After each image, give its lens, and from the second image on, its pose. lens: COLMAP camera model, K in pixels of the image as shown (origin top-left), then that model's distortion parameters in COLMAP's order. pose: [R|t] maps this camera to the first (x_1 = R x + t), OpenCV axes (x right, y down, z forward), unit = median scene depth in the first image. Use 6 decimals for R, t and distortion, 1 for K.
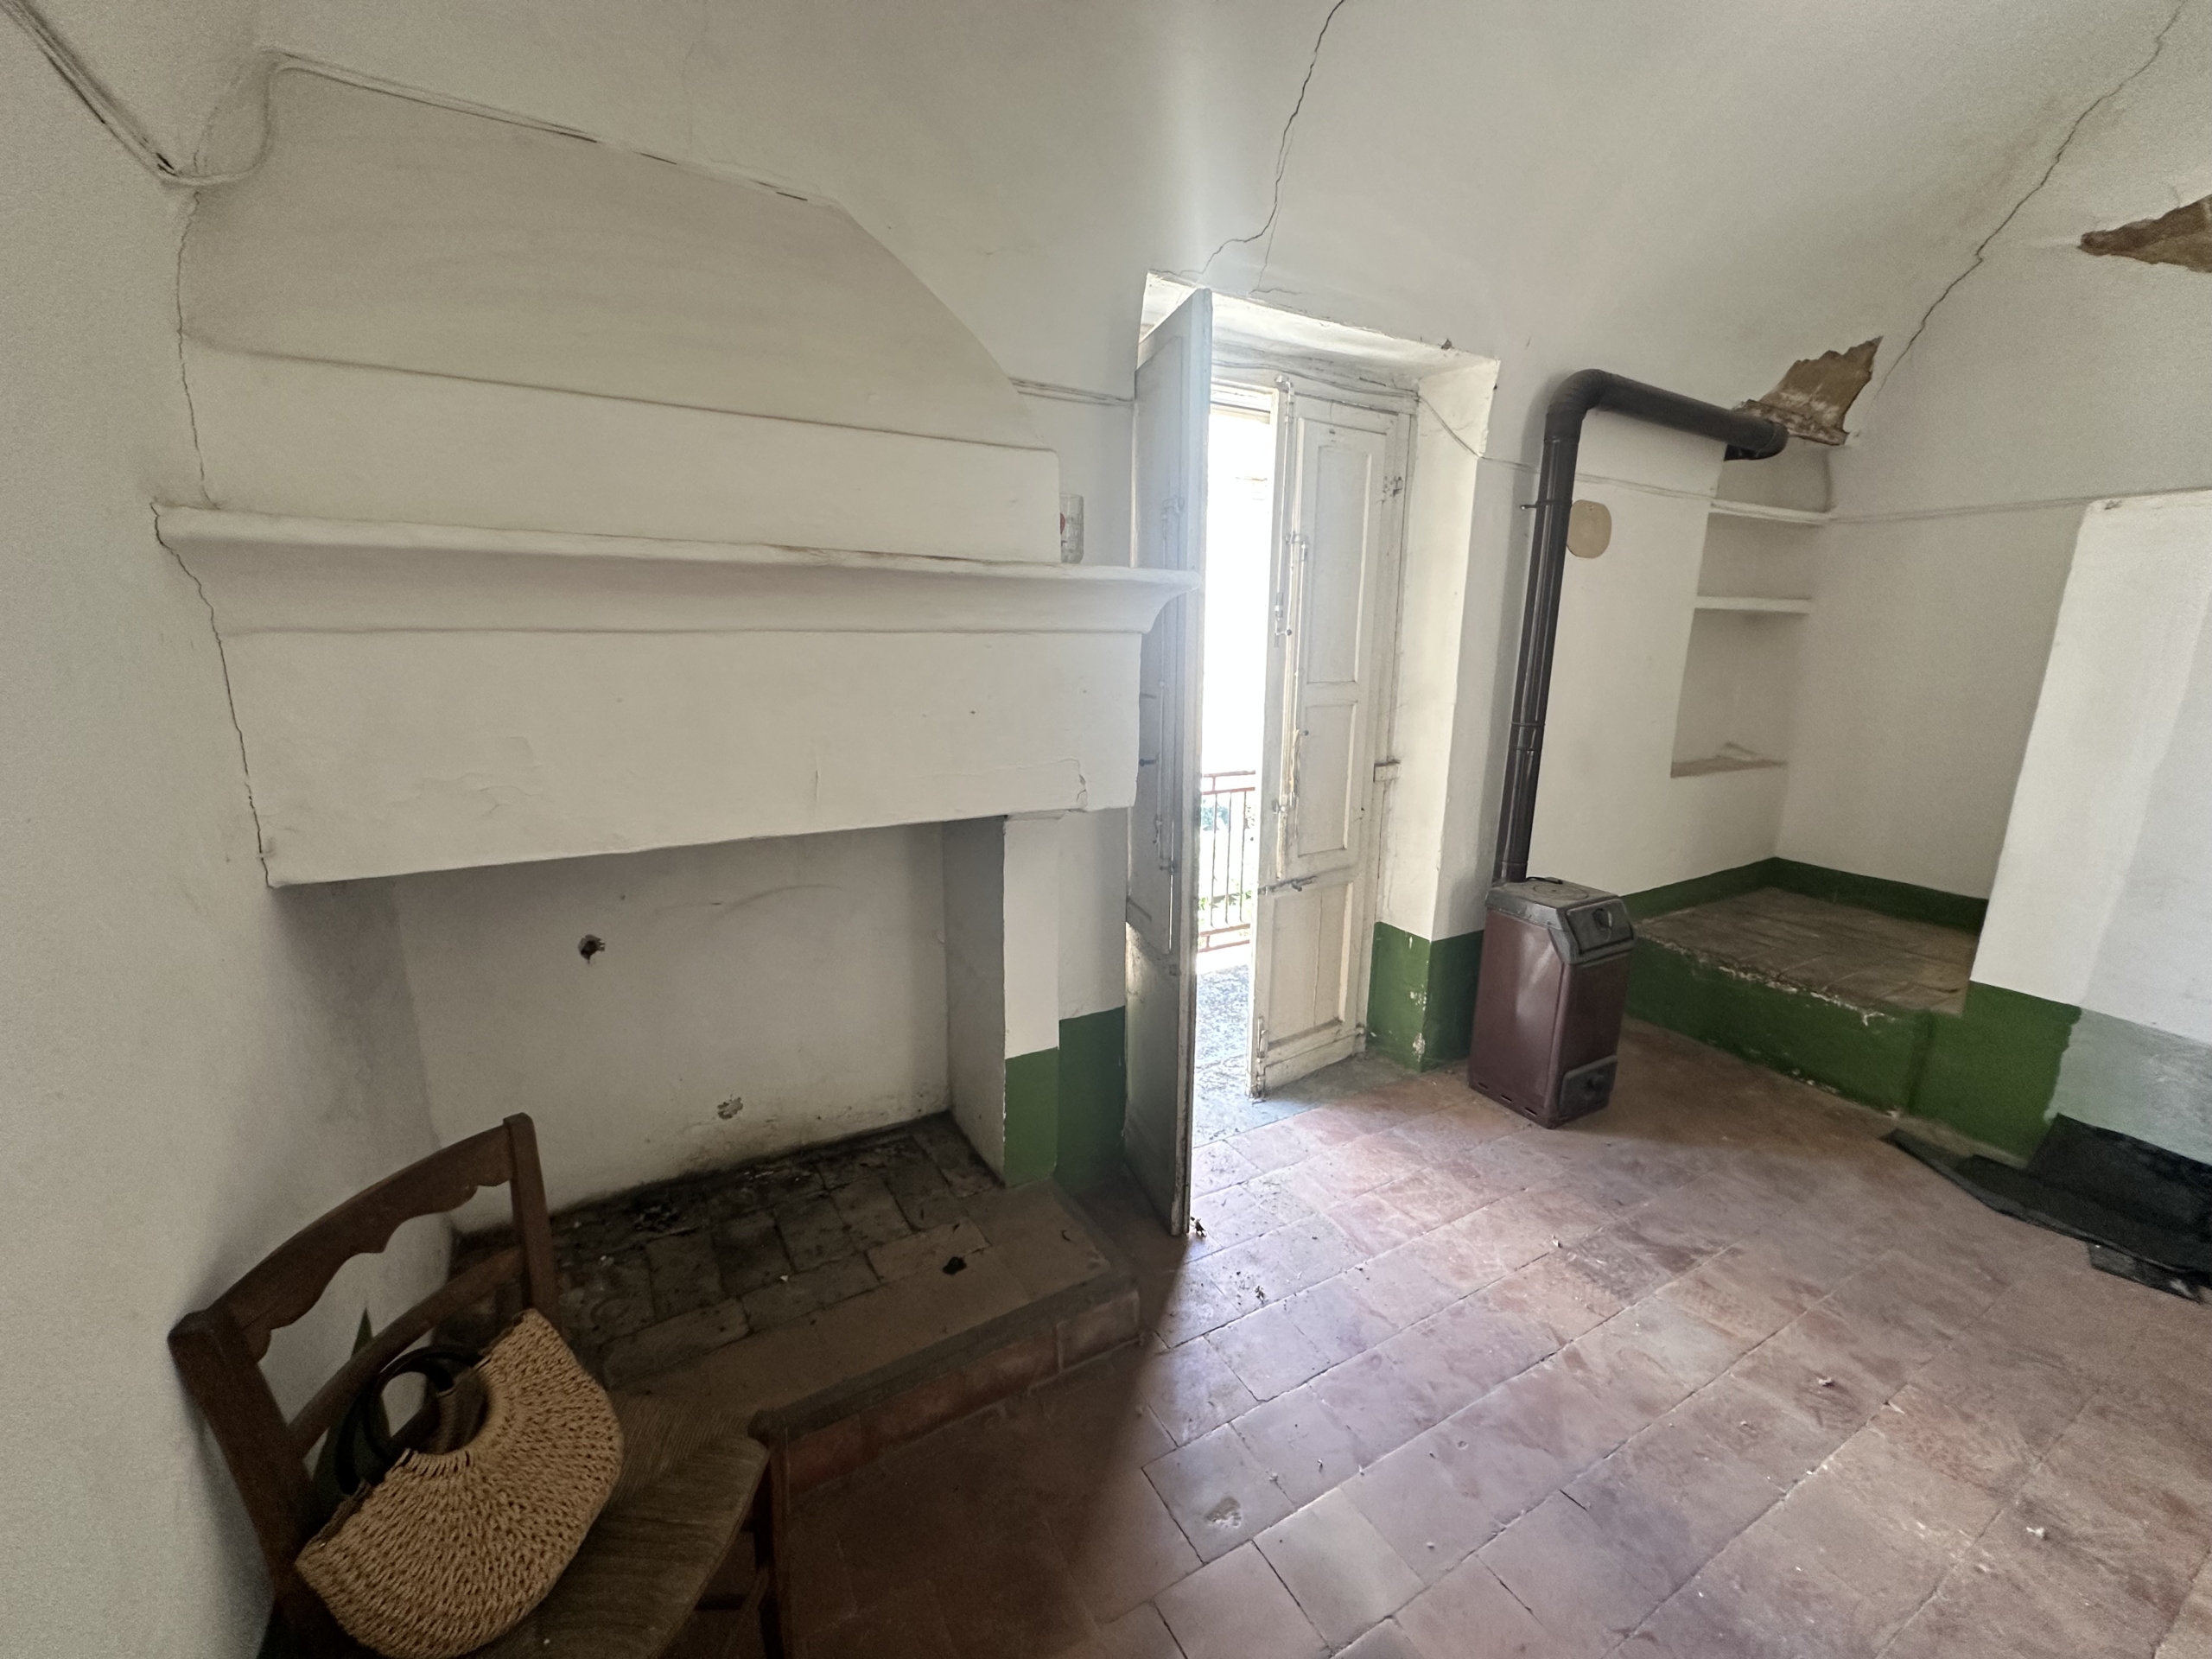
lens RADIAL K [[886.7, 0, 1111.2], [0, 886.7, 847.6], [0, 0, 1]] dist [-0.007657, 0.001649]
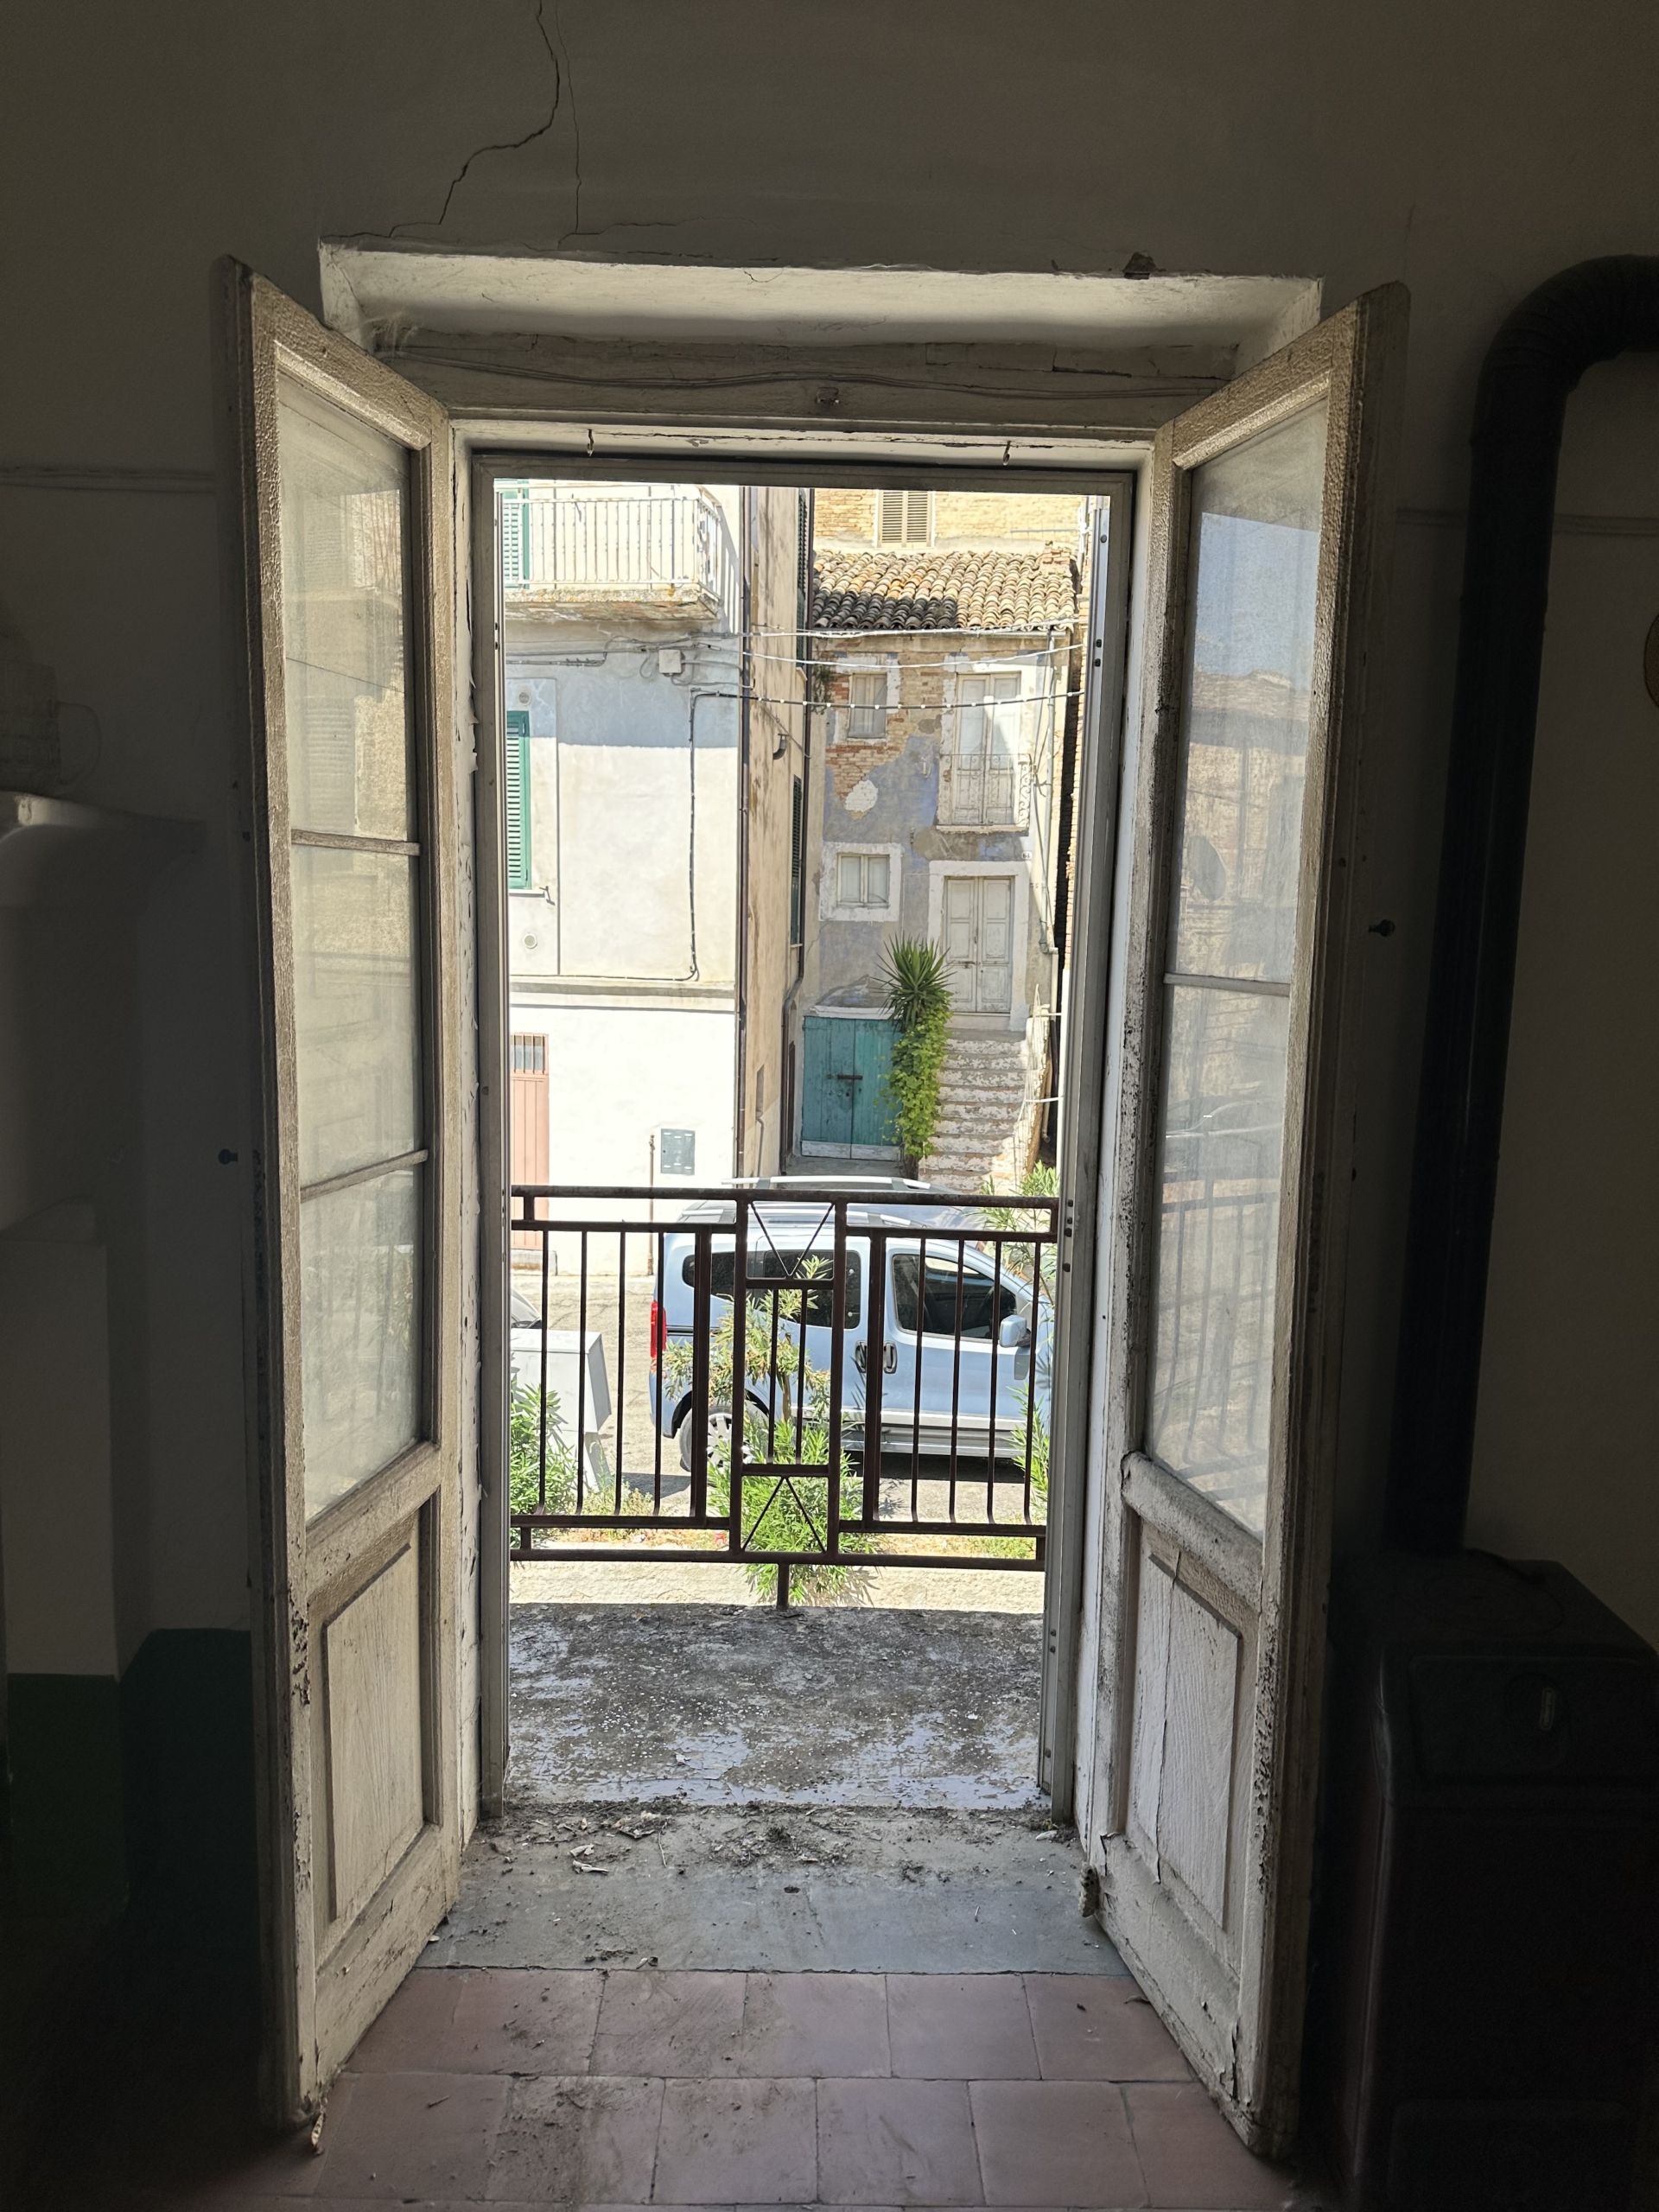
lens RADIAL K [[1556.9, 0, 830.8], [0, 1556.9, 1095.1], [0, 0, 1]] dist [0.051549, -0.066676]
pose [[0.878177, 0.071063, -0.473027, 0.644639], [-0.129759, 0.987213, -0.092588, -0.073316], [0.460399, 0.142688, 0.876169, 0.301622]]
